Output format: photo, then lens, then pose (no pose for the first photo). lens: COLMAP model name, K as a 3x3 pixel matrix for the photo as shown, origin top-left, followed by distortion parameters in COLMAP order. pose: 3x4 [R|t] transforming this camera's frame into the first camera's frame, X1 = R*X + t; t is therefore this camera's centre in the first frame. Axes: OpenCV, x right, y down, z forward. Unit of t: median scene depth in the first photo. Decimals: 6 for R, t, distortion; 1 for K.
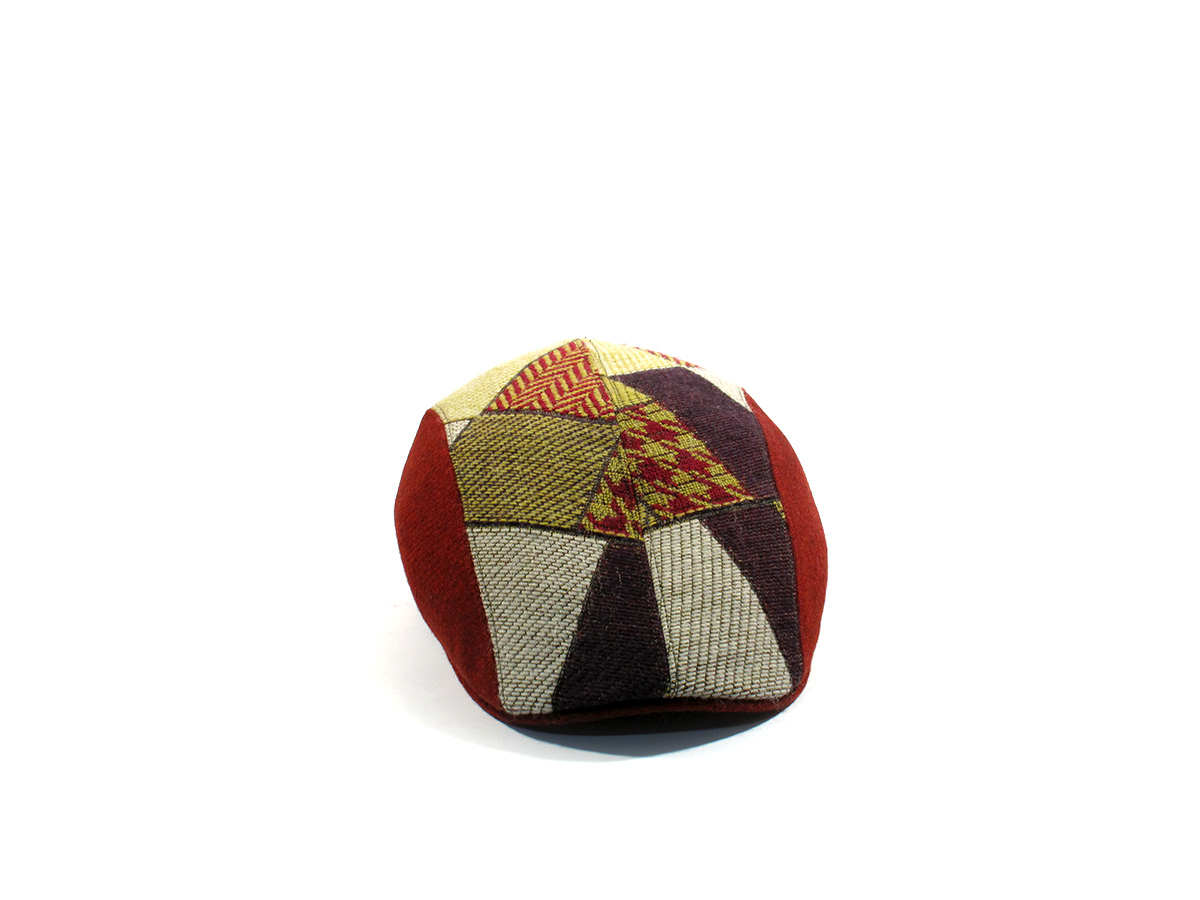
lens RADIAL K [[1682.9, 0, 599.0], [0, 1682.9, 446.6], [0, 0, 1]] dist [-0.033749, 0.000000]
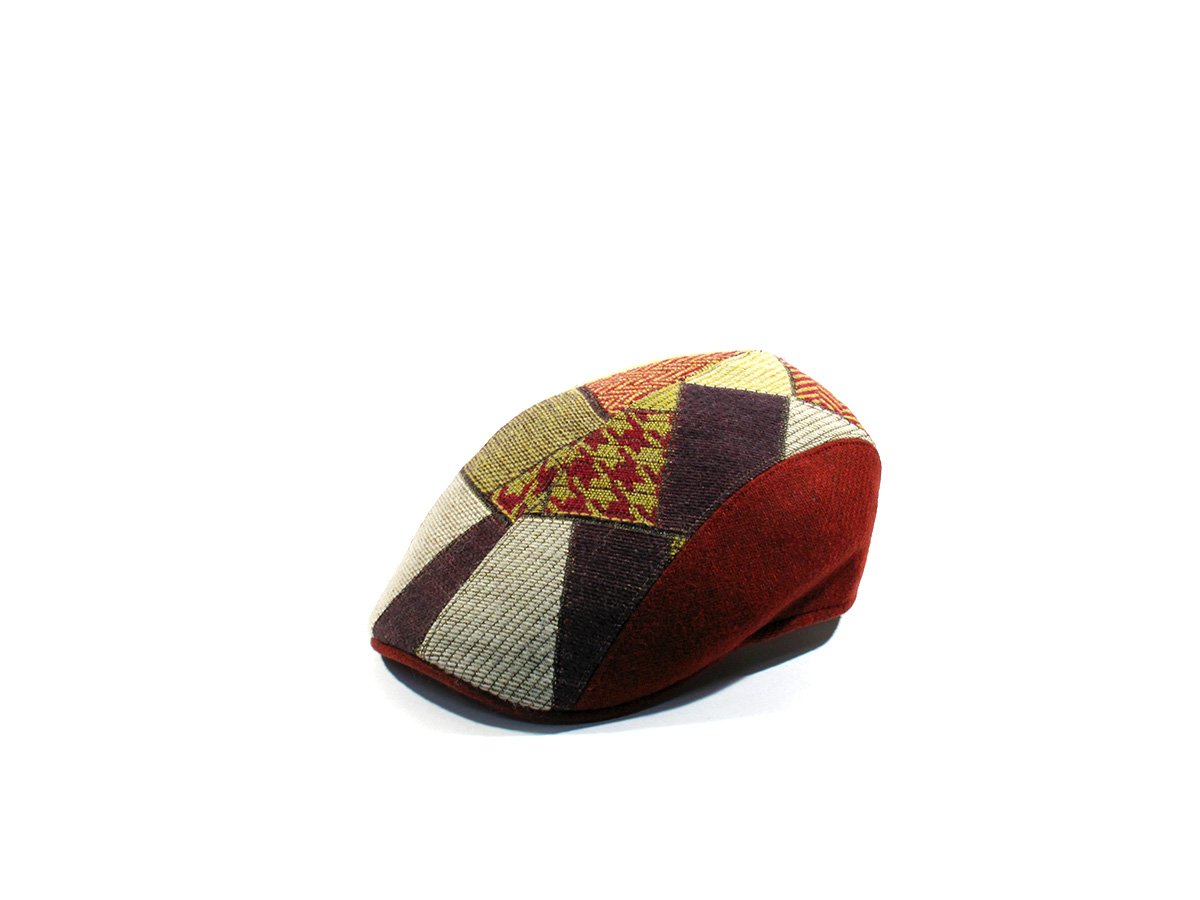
lens RADIAL K [[1682.9, 0, 599.2], [0, 1682.9, 450.3], [0, 0, 1]] dist [-0.033749, 0.000000]
pose [[0.612786, 0.252987, -0.748659, 0.814359], [-0.249832, 0.960802, 0.120184, -0.123307], [0.749718, 0.113392, 0.651971, 0.355607]]
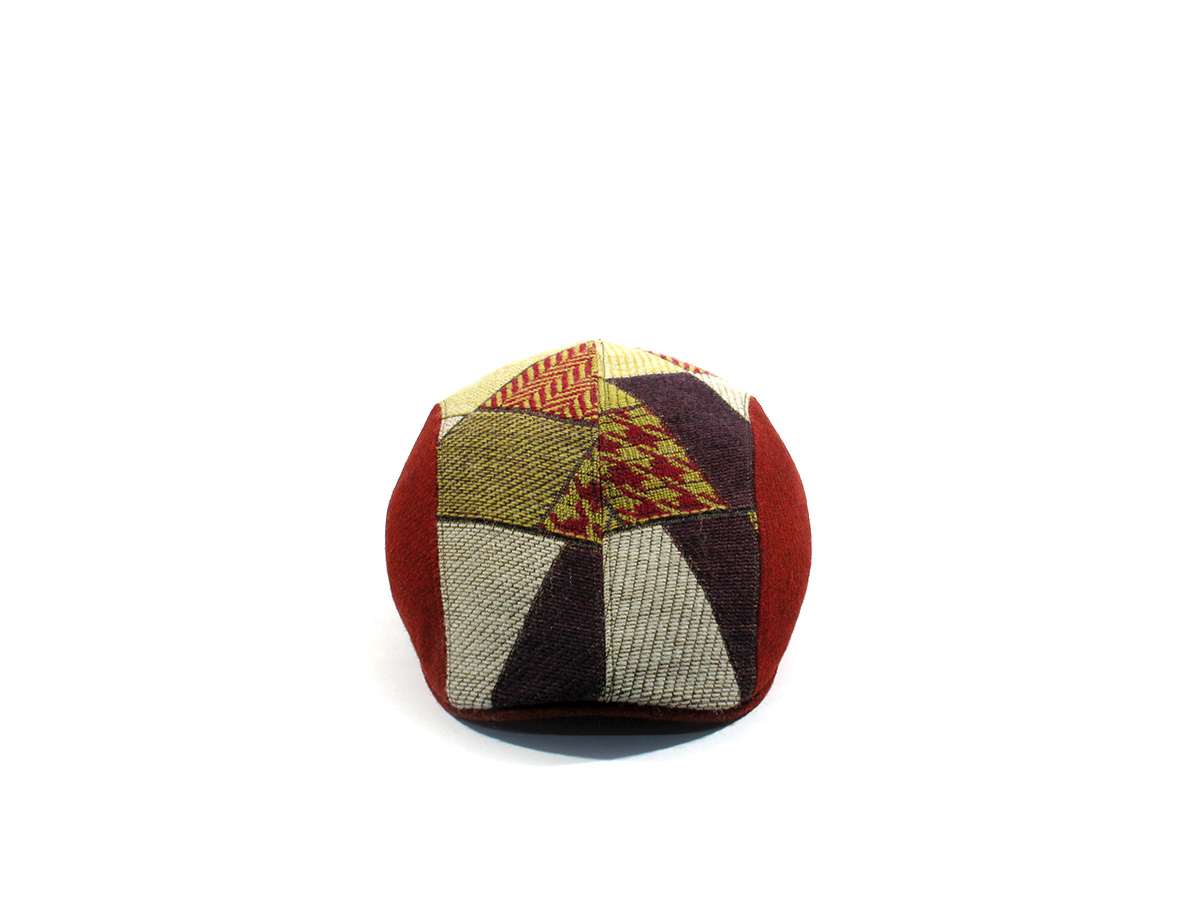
lens RADIAL K [[1682.9, 0, 601.6], [0, 1682.9, 452.0], [0, 0, 1]] dist [-0.033749, 0.000000]
pose [[0.989776, 0.047908, -0.134344, 0.156683], [-0.047753, 0.998850, 0.004380, -0.002974], [0.134400, 0.002081, 0.990925, 0.008772]]
